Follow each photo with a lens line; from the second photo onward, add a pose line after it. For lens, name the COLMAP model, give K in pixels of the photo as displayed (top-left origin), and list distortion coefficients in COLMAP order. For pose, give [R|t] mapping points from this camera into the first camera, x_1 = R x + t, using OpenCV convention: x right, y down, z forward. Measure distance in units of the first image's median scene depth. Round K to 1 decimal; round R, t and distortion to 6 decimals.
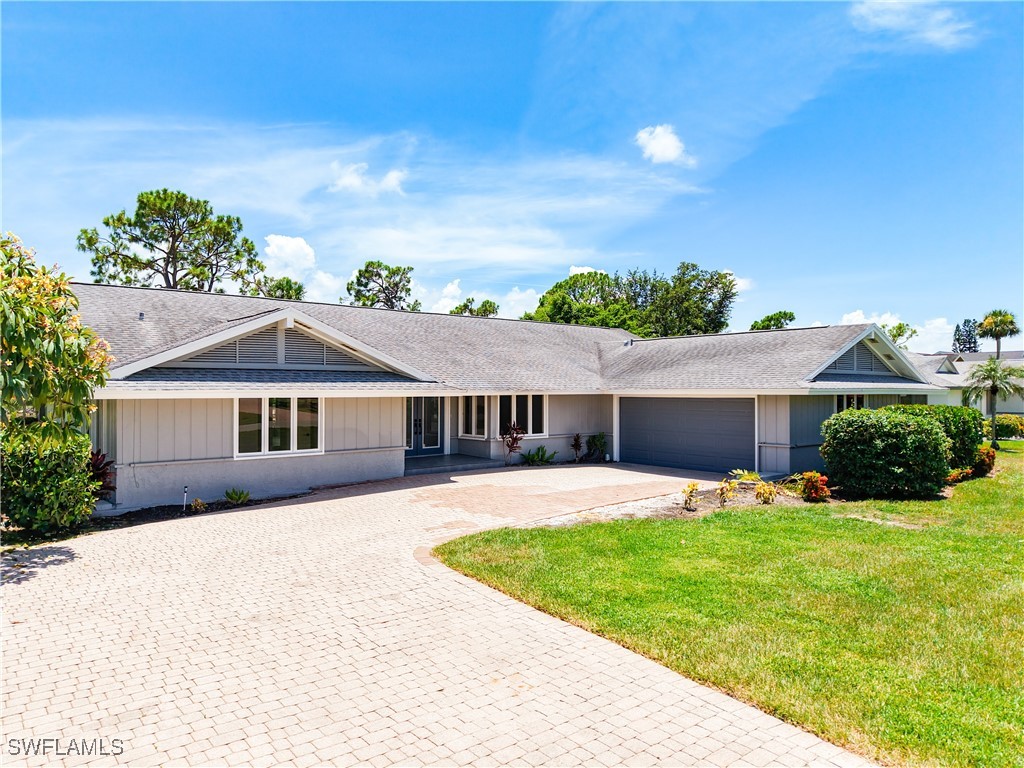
lens RADIAL K [[649.3, 0, 539.9], [0, 649.3, 385.5], [0, 0, 1]] dist [0.003533, -0.002637]
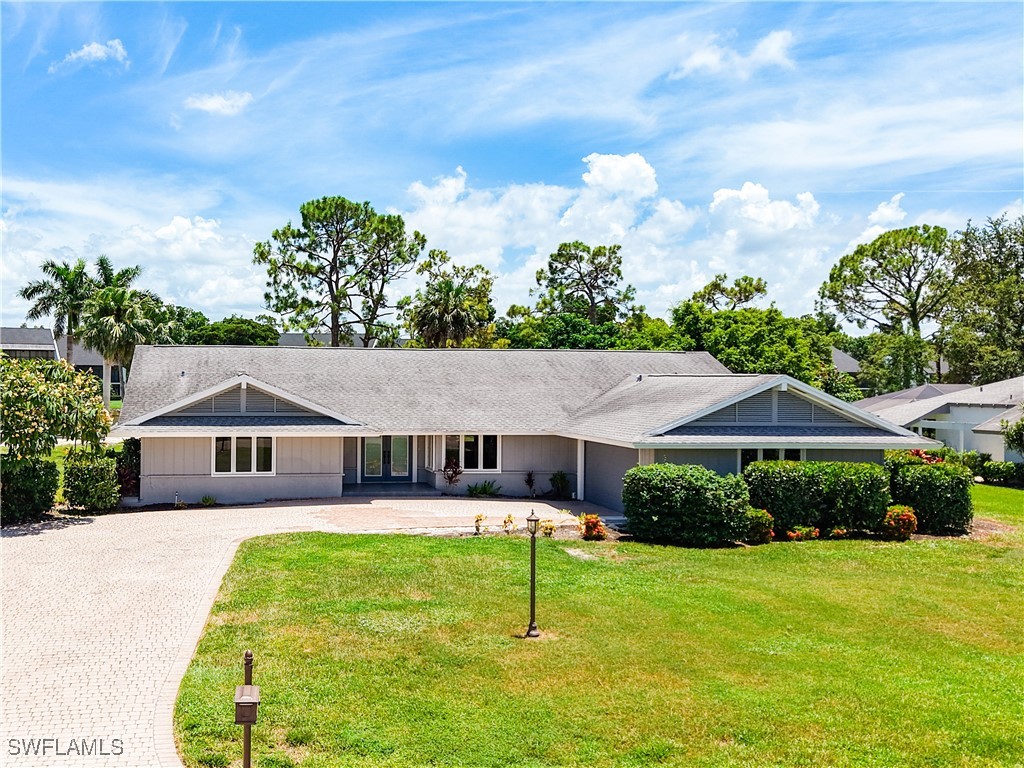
lens RADIAL K [[1045.6, 0, 512.0], [0, 1045.6, 384.0], [0, 0, 1]] dist [0.009559, 0.002041]
pose [[0.884551, 0.018013, -0.466096, 0.406692], [-0.012491, 0.999810, 0.014934, -0.046121], [0.466277, -0.007388, 0.884608, -0.263216]]
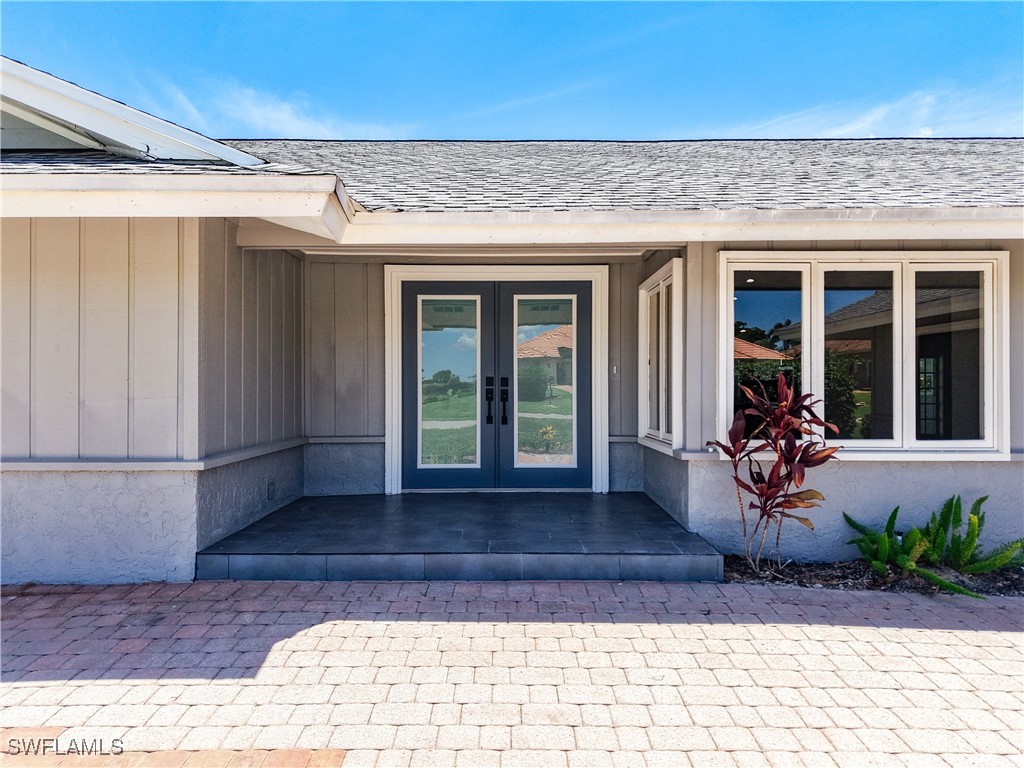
lens RADIAL K [[649.3, 0, 539.9], [0, 649.3, 385.5], [0, 0, 1]] dist [0.003533, -0.002637]
pose [[0.741811, -0.005020, -0.670590, 0.020711], [0.006746, 0.999977, -0.000022, 0.025534], [0.670575, -0.004507, 0.741828, 0.347399]]
